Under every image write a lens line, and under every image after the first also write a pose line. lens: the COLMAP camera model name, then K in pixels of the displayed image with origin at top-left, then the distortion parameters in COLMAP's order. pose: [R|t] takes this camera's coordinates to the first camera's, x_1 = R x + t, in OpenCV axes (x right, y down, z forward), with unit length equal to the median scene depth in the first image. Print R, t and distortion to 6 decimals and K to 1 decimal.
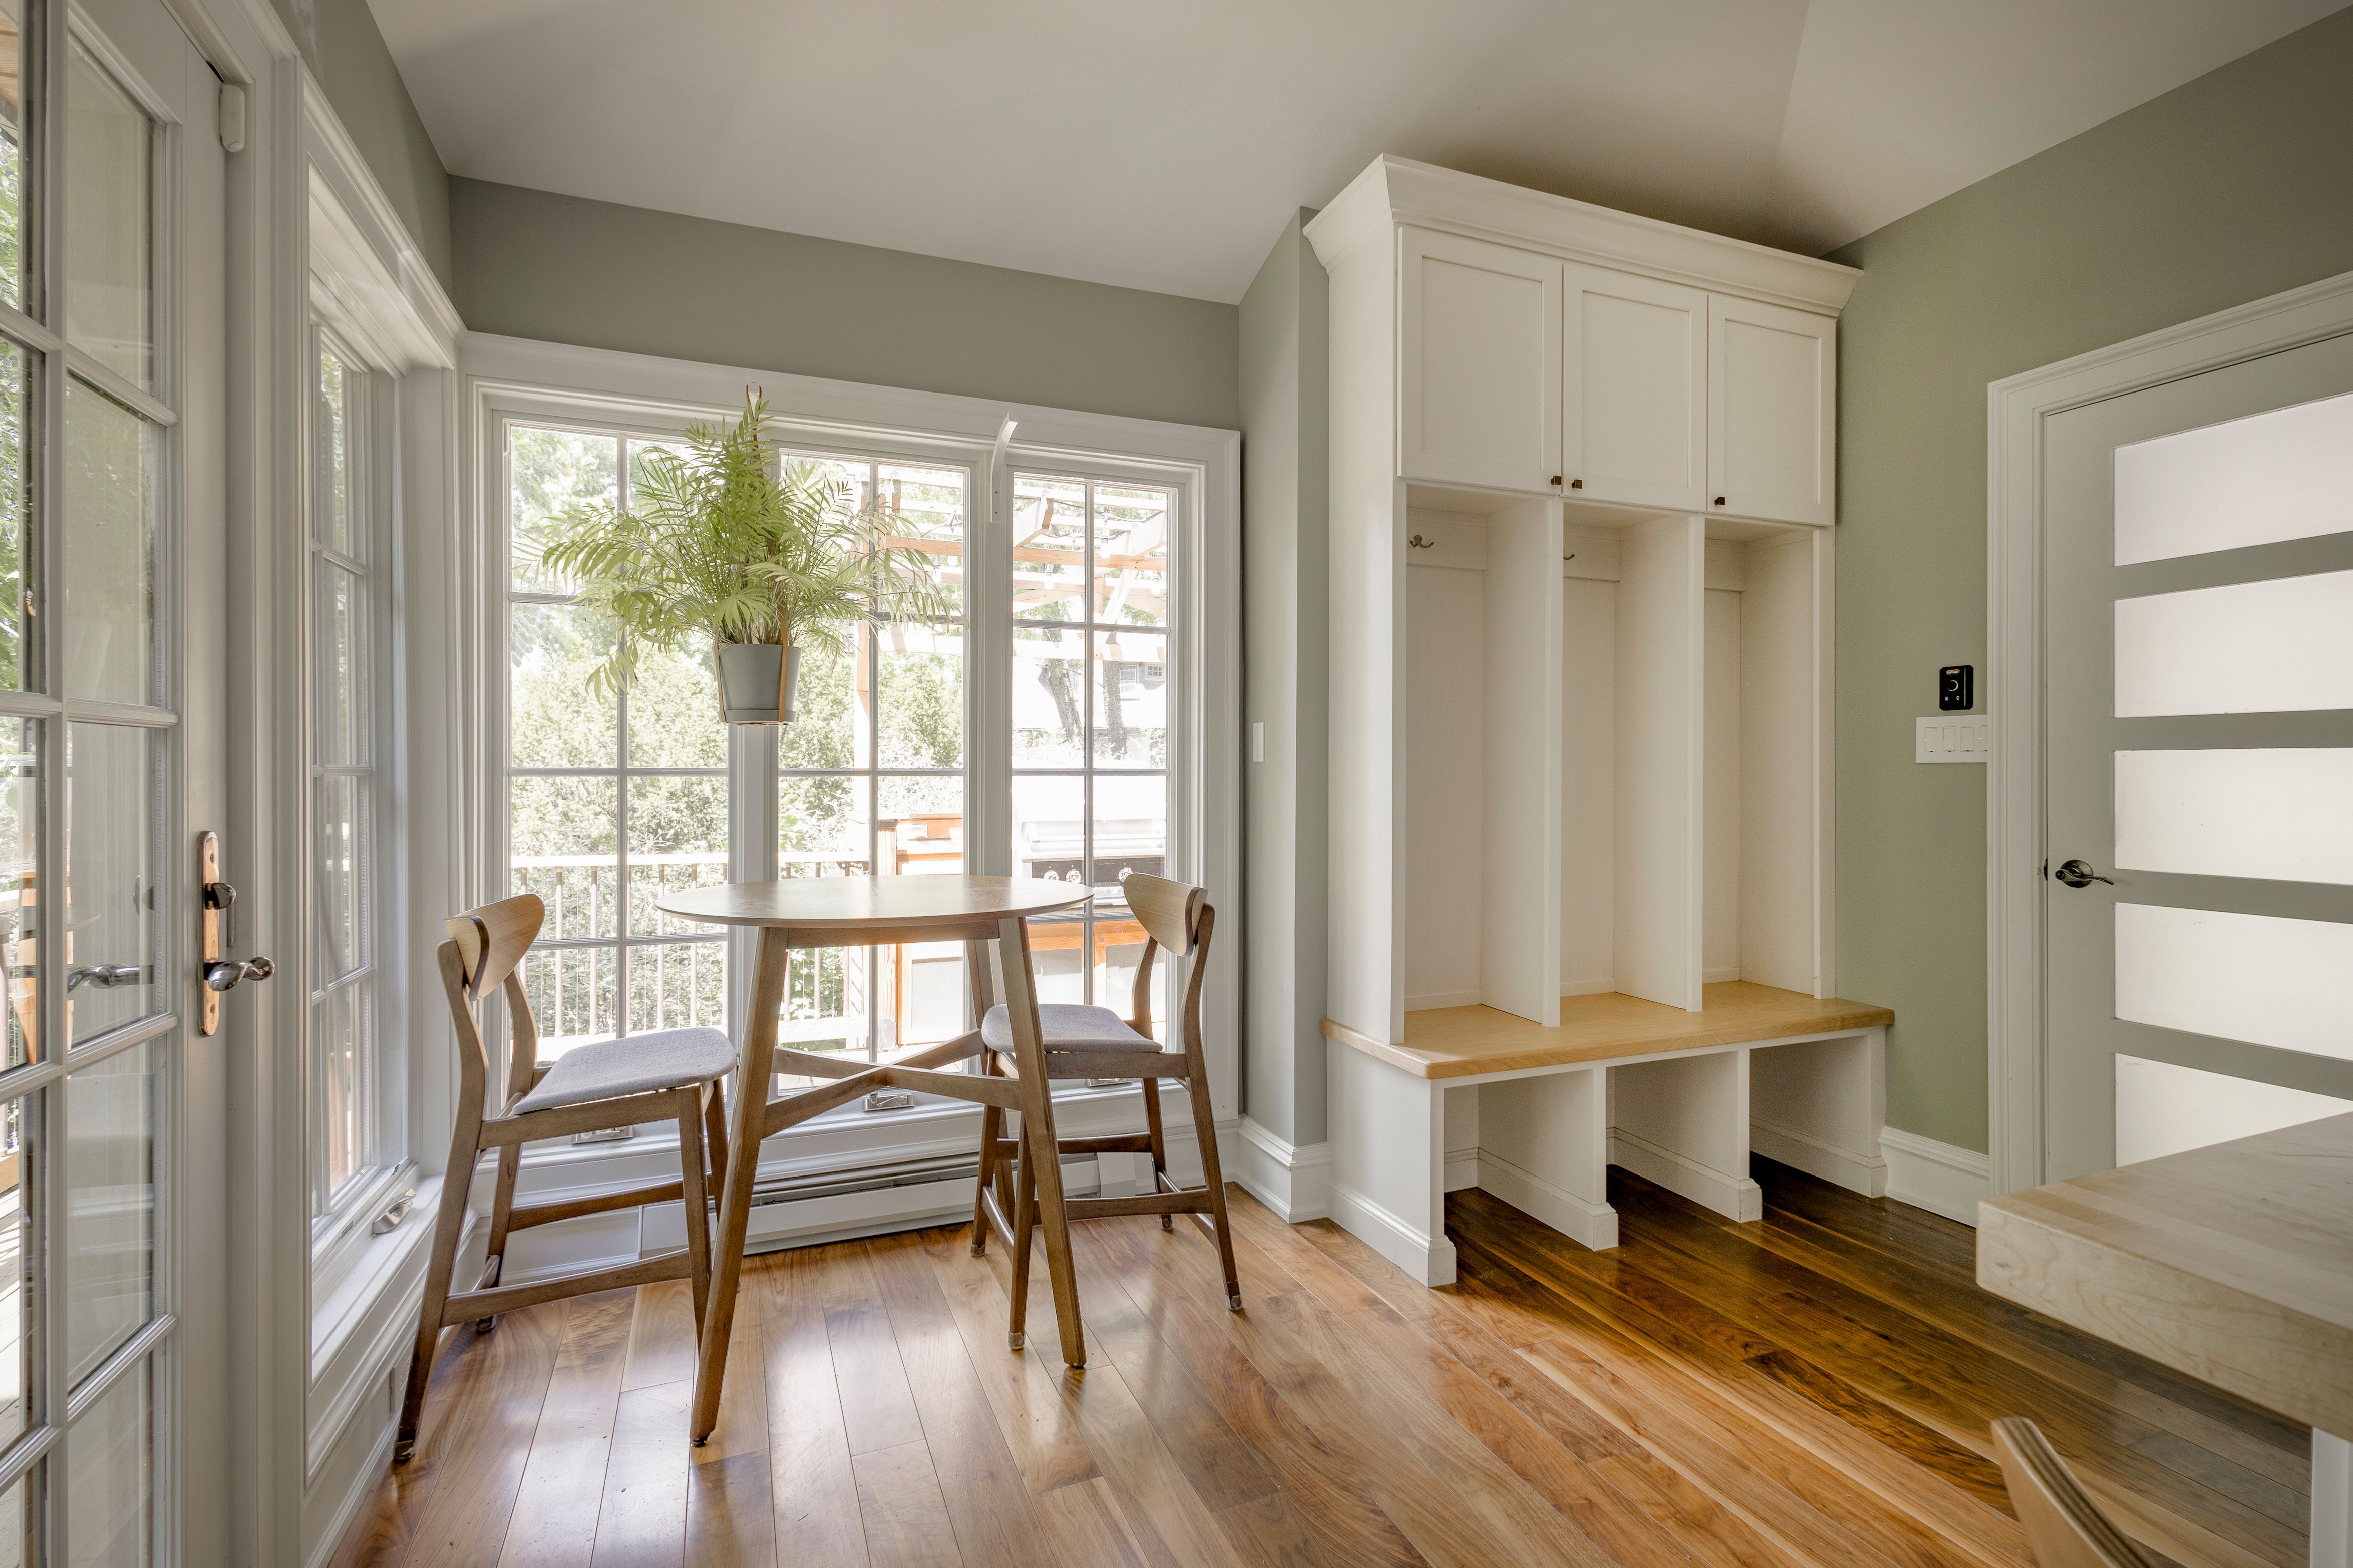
lens RADIAL K [[1102.0, 0, 1172.9], [0, 1102.0, 766.5], [0, 0, 1]] dist [-0.002045, 0.002177]
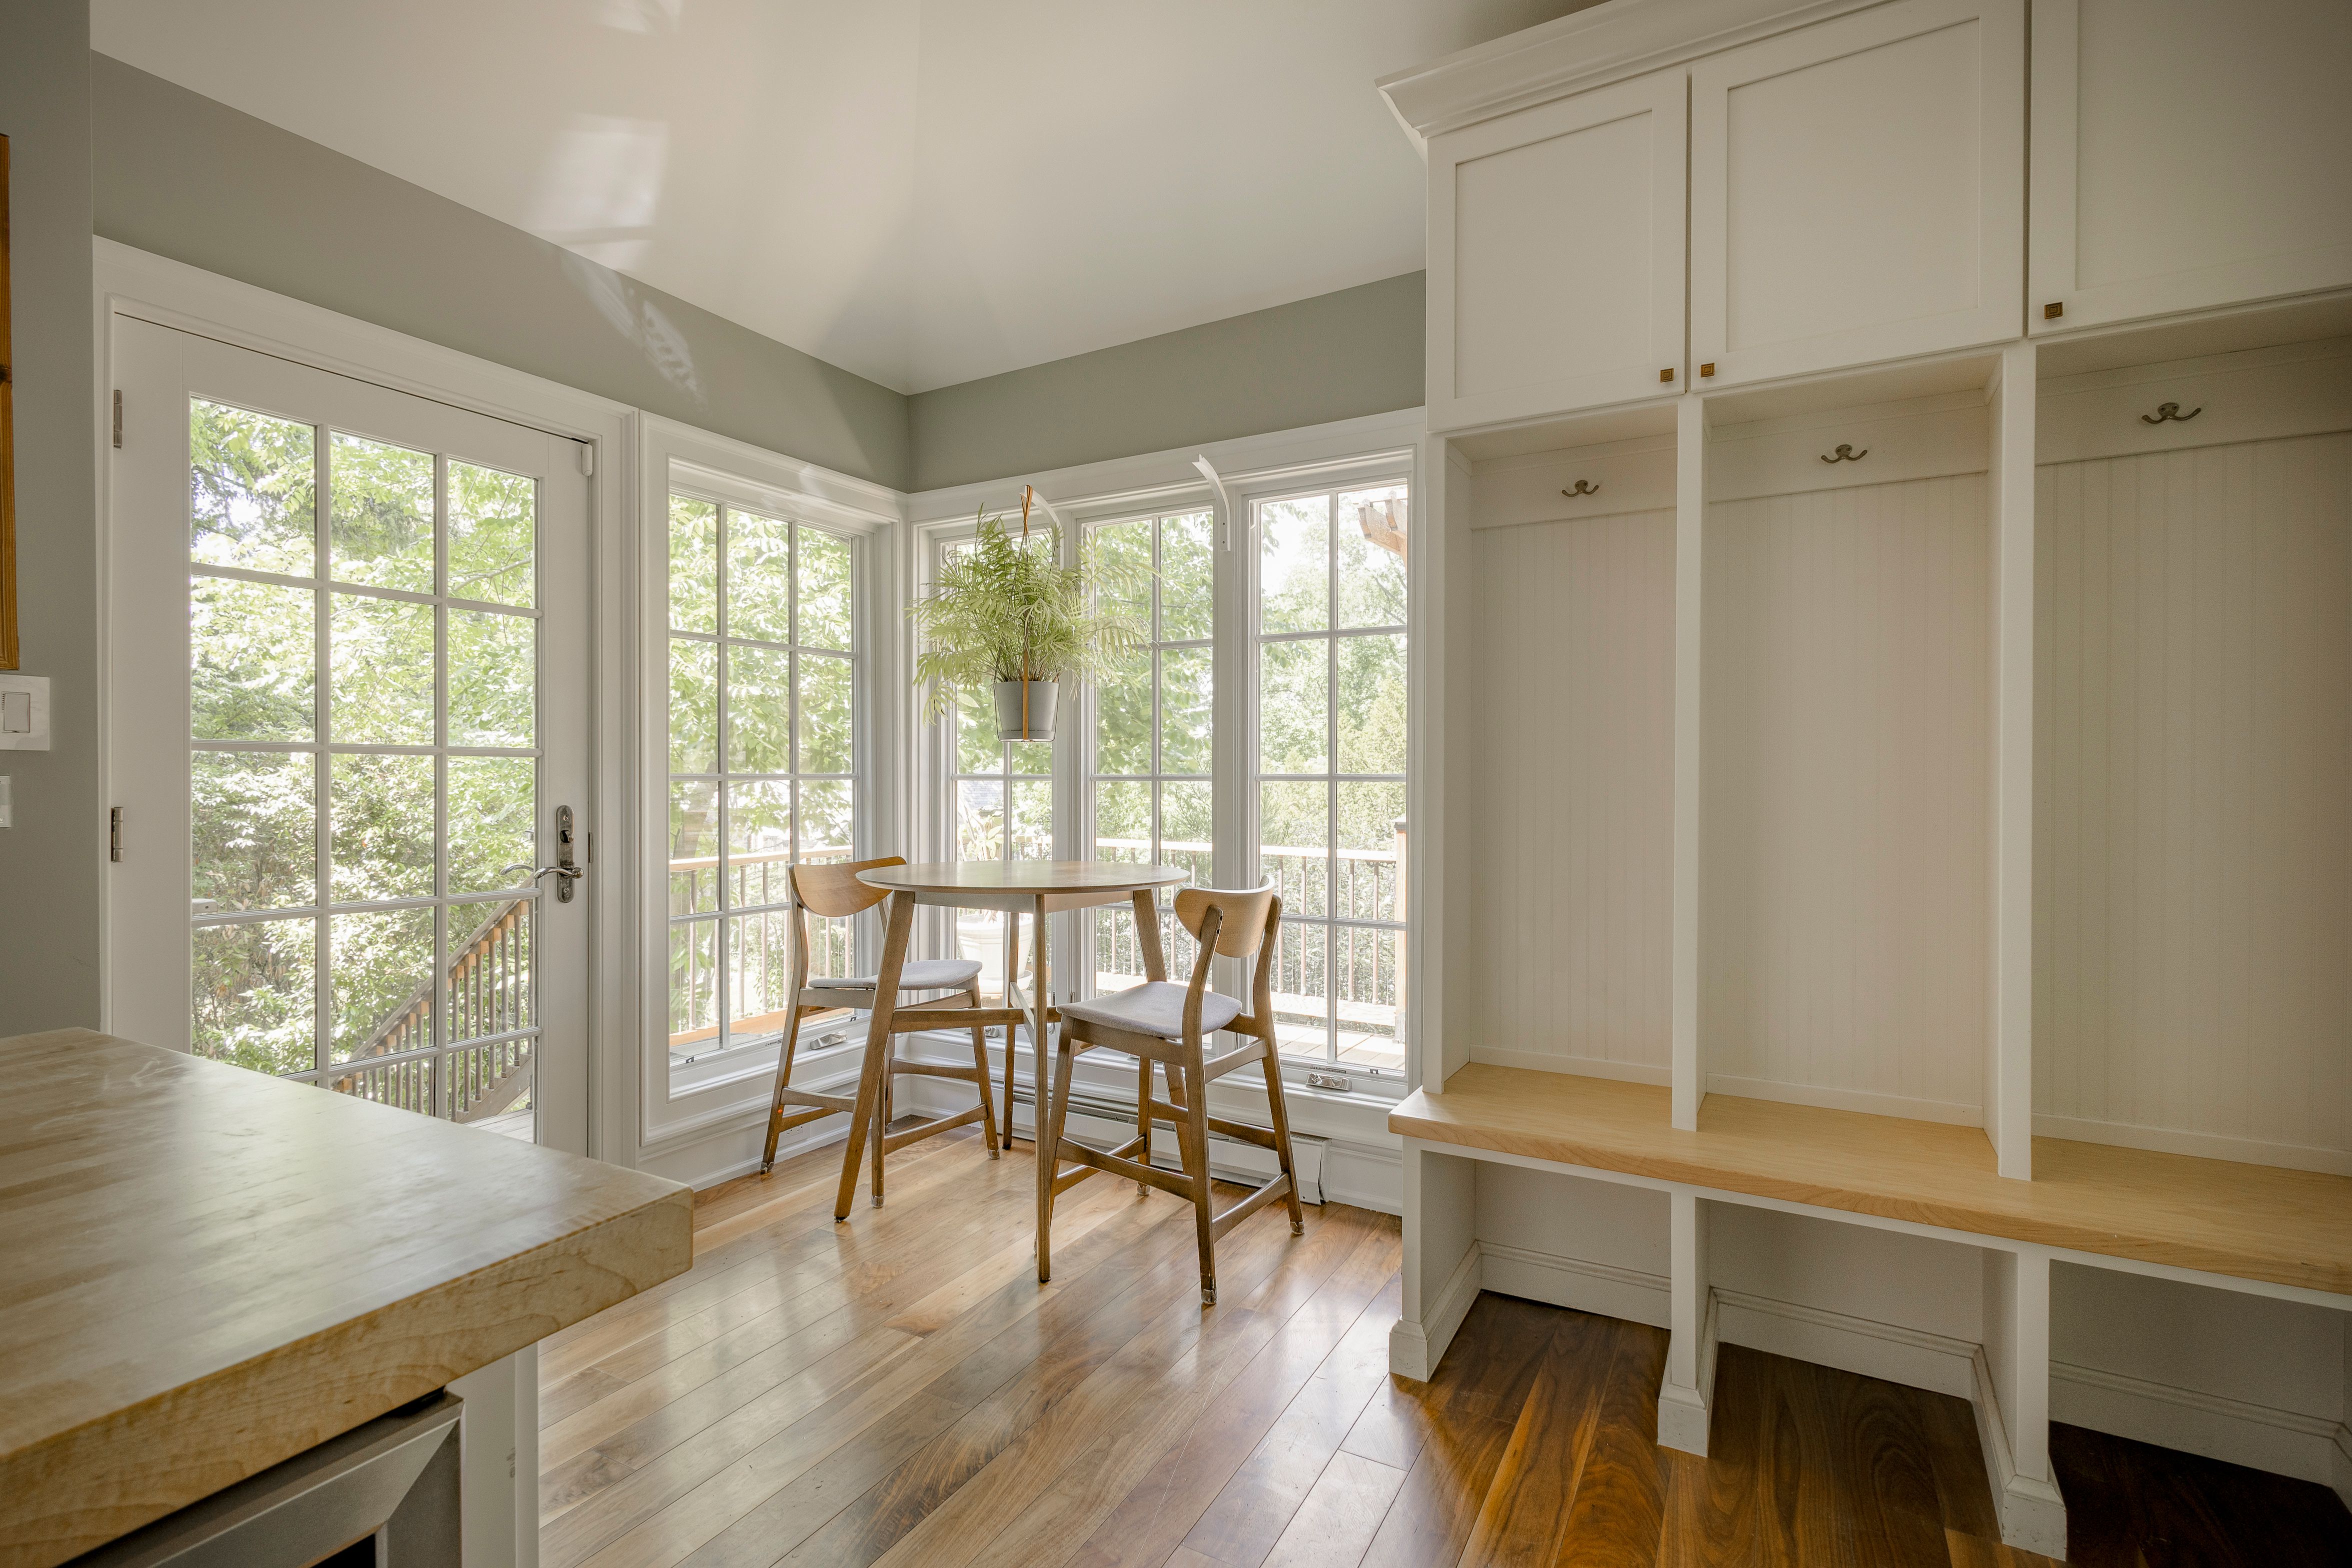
lens RADIAL K [[1101.6, 0, 1161.0], [0, 1101.6, 772.2], [0, 0, 1]] dist [-0.002045, 0.002177]
pose [[0.612984, -0.004376, -0.790083, 0.716738], [0.003758, 0.999989, -0.002623, 0.002728], [0.790086, -0.001362, 0.612994, 0.290725]]
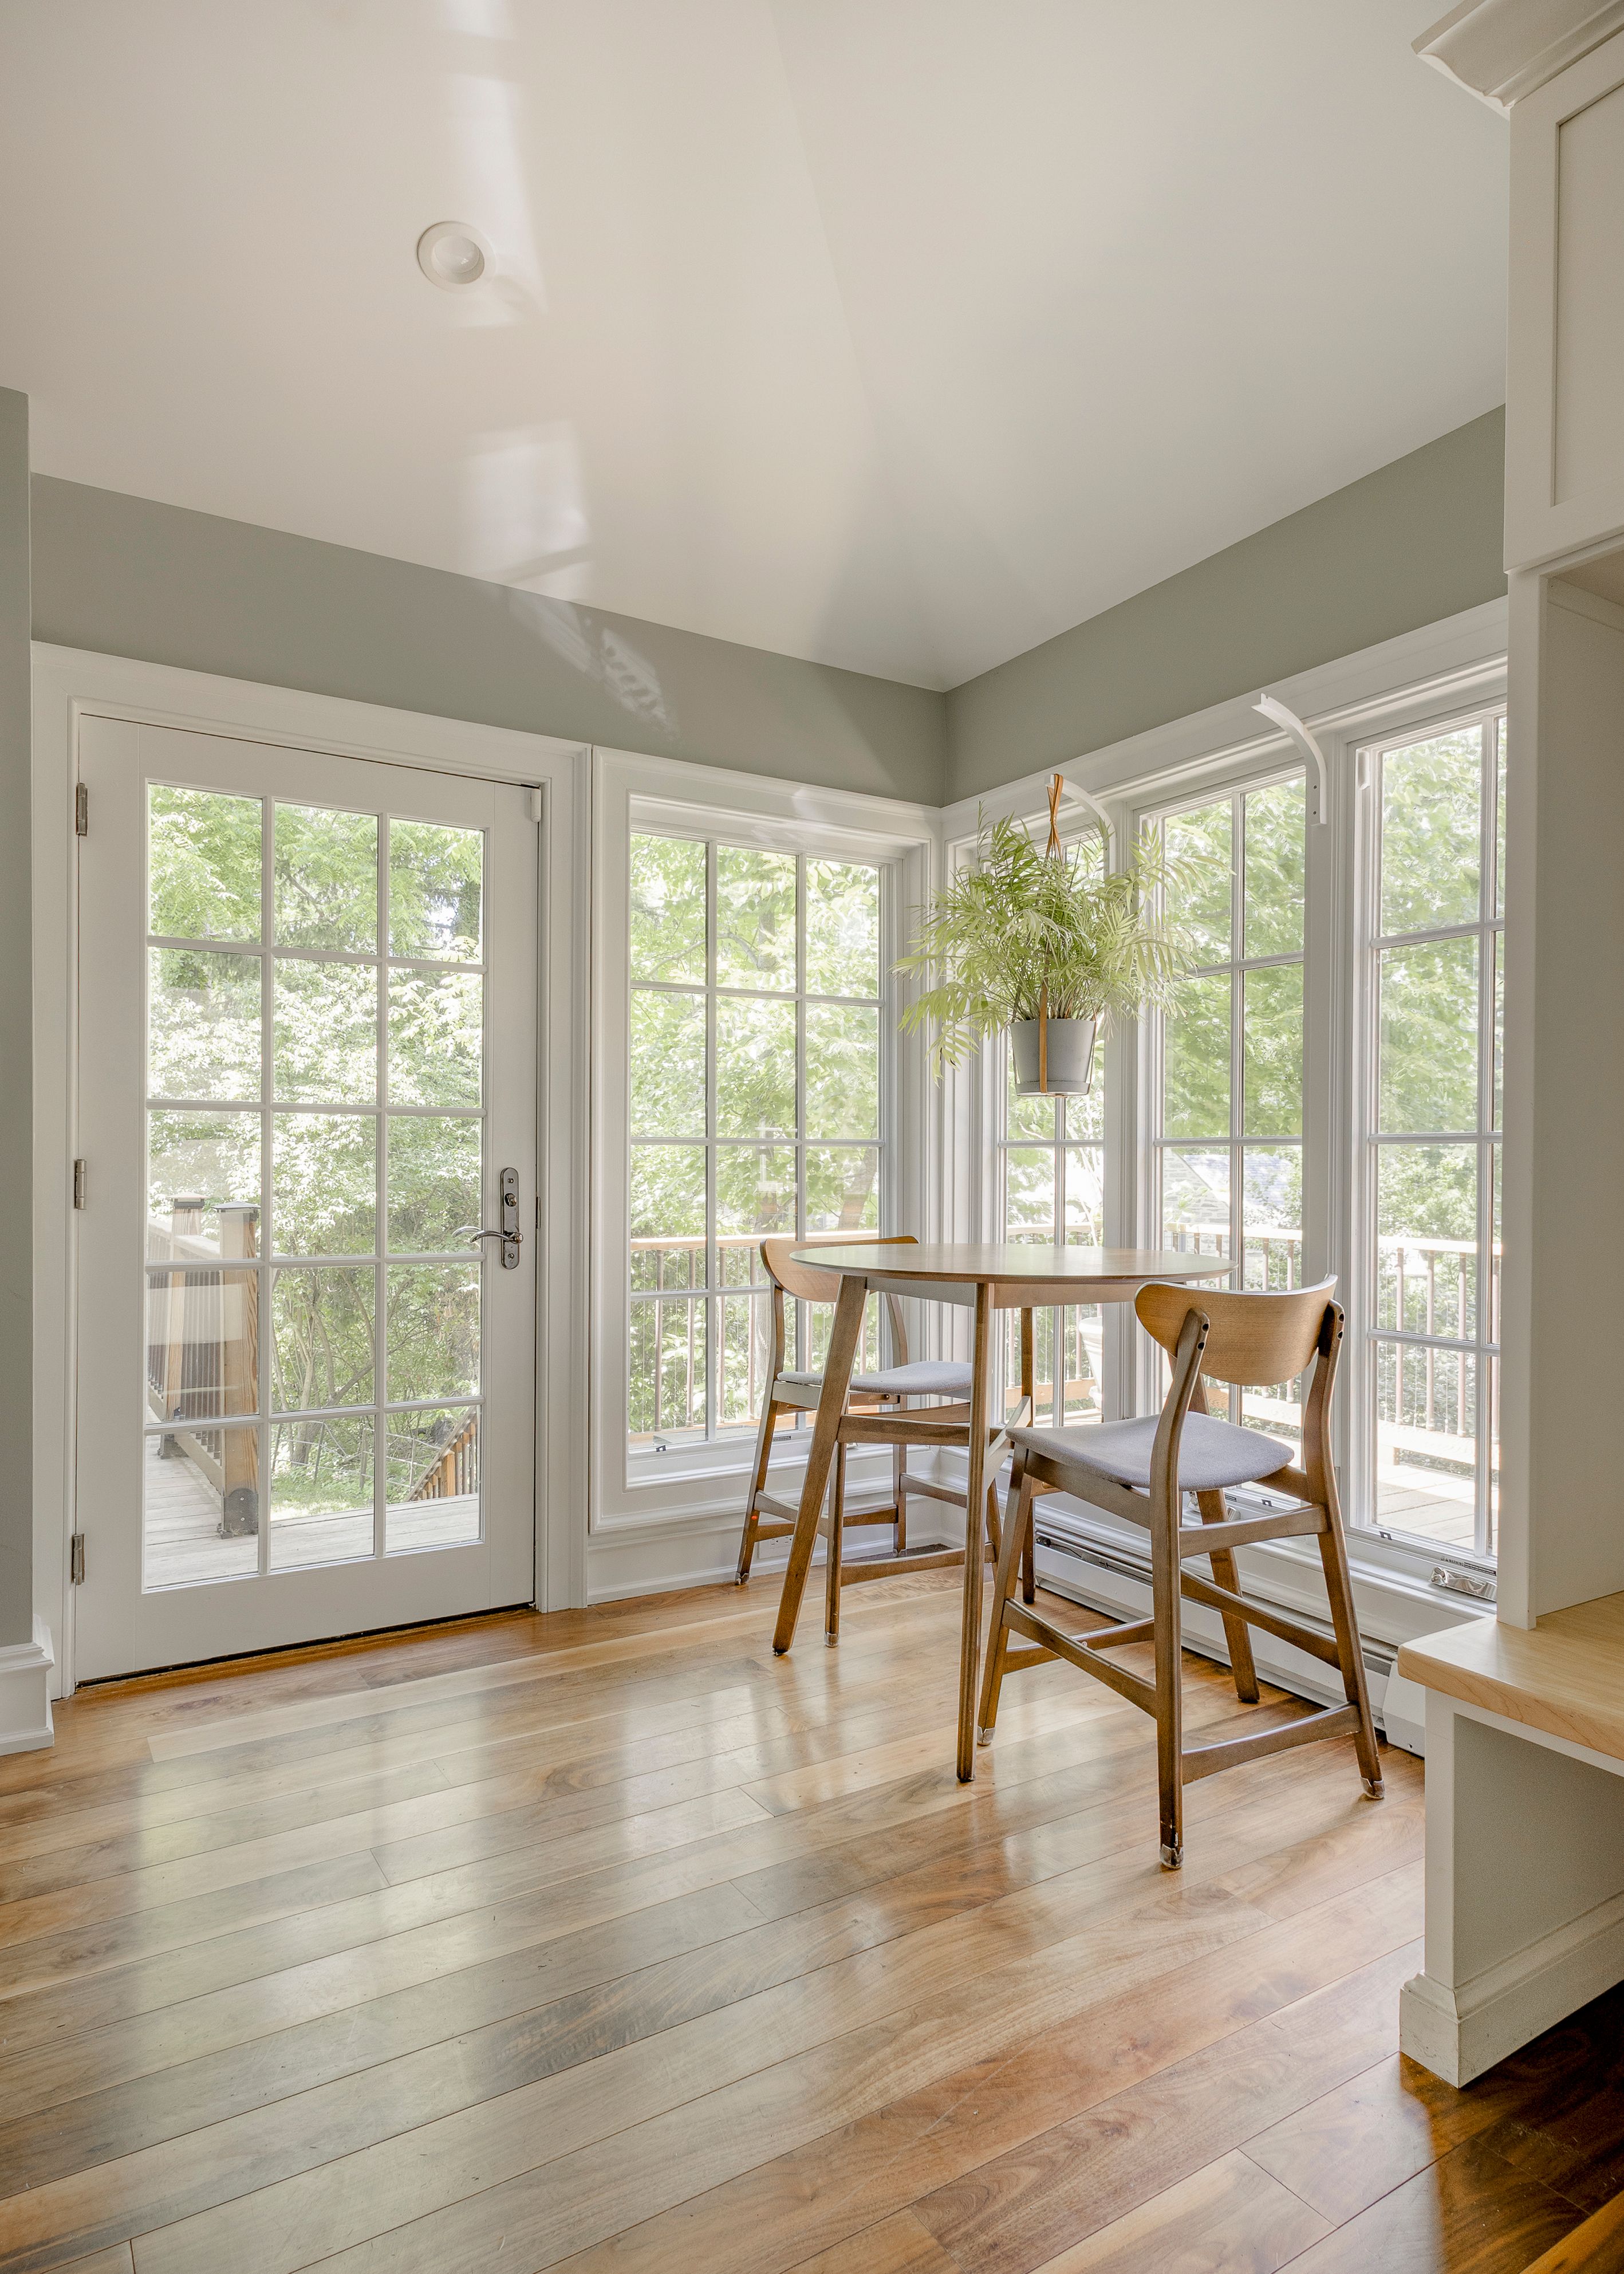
lens RADIAL K [[1251.0, 0, 807.4], [0, 1251.0, 1156.9], [0, 0, 1]] dist [-0.002442, 0.005210]
pose [[0.168434, -0.003817, -0.985705, 0.712859], [0.004620, 0.999985, -0.003083, 0.021476], [0.985702, -0.004035, 0.168449, 0.525277]]
